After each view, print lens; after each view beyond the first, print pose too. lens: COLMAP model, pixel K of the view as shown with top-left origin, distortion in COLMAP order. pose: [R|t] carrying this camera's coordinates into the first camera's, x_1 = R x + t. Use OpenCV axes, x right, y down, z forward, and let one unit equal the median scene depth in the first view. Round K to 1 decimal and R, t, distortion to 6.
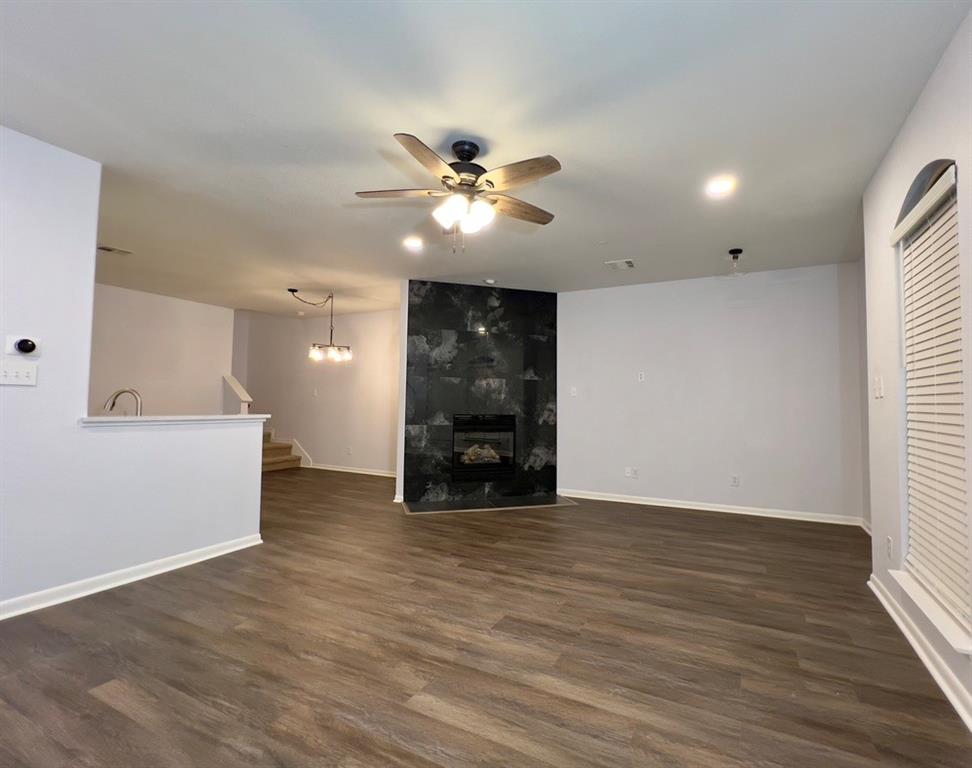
lens RADIAL K [[466.8, 0, 486.0], [0, 466.8, 384.0], [0, 0, 1]] dist [-0.001193, 0.000139]
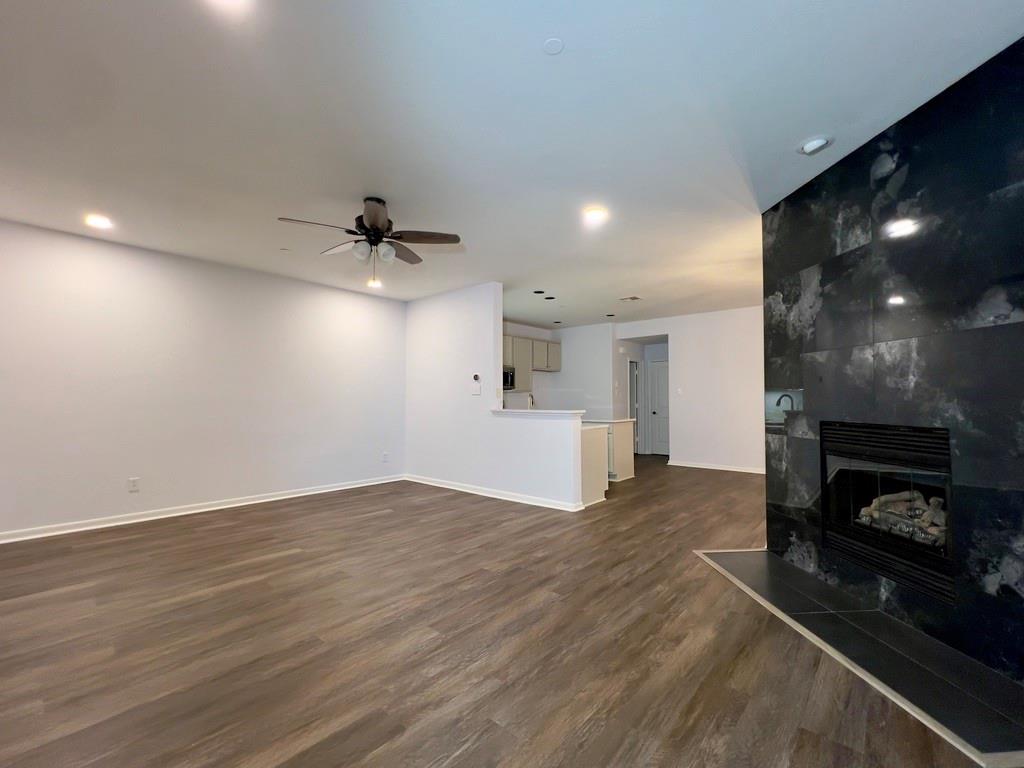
lens RADIAL K [[415.4, 0, 509.8], [0, 415.4, 389.1], [0, 0, 1]] dist [-0.002033, -0.000371]
pose [[-0.197341, -0.039008, -0.979559, 0.643072], [0.038578, 0.998125, -0.047519, 0.052317], [0.979576, -0.047167, -0.195466, 1.020874]]
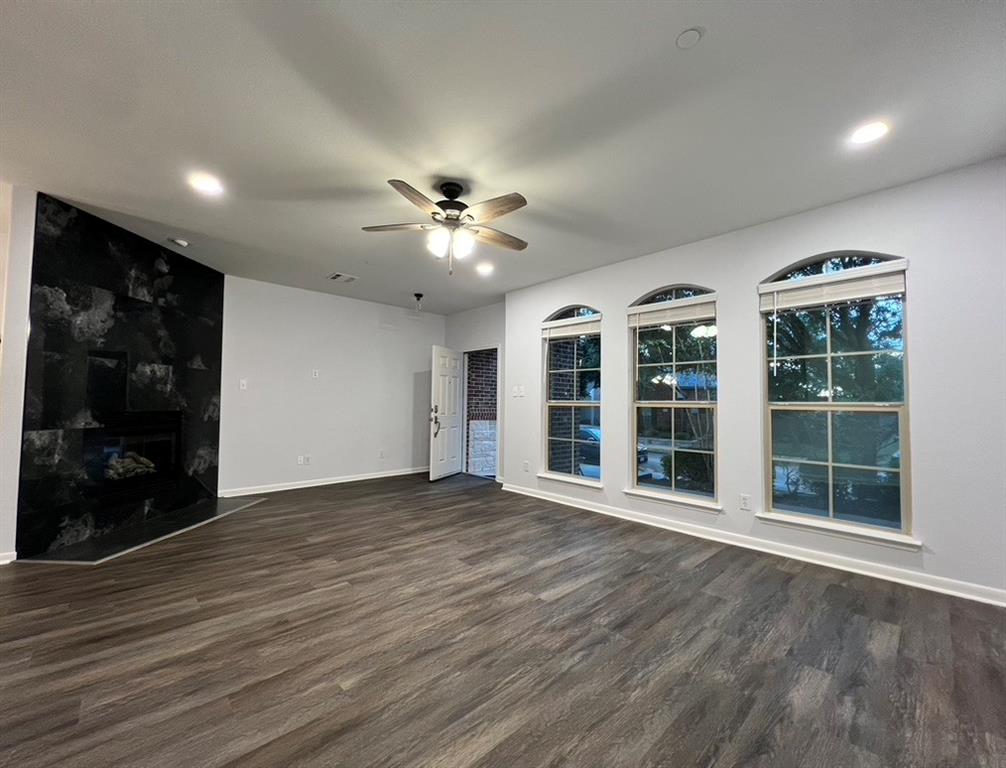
lens RADIAL K [[431.7, 0, 499.9], [0, 431.7, 387.6], [0, 0, 1]] dist [-0.001940, -0.000059]
pose [[0.303058, 0.027229, 0.952583, -0.691730], [-0.047673, 0.998773, -0.013382, 0.013411], [-0.951779, -0.041357, 0.303984, 0.337042]]
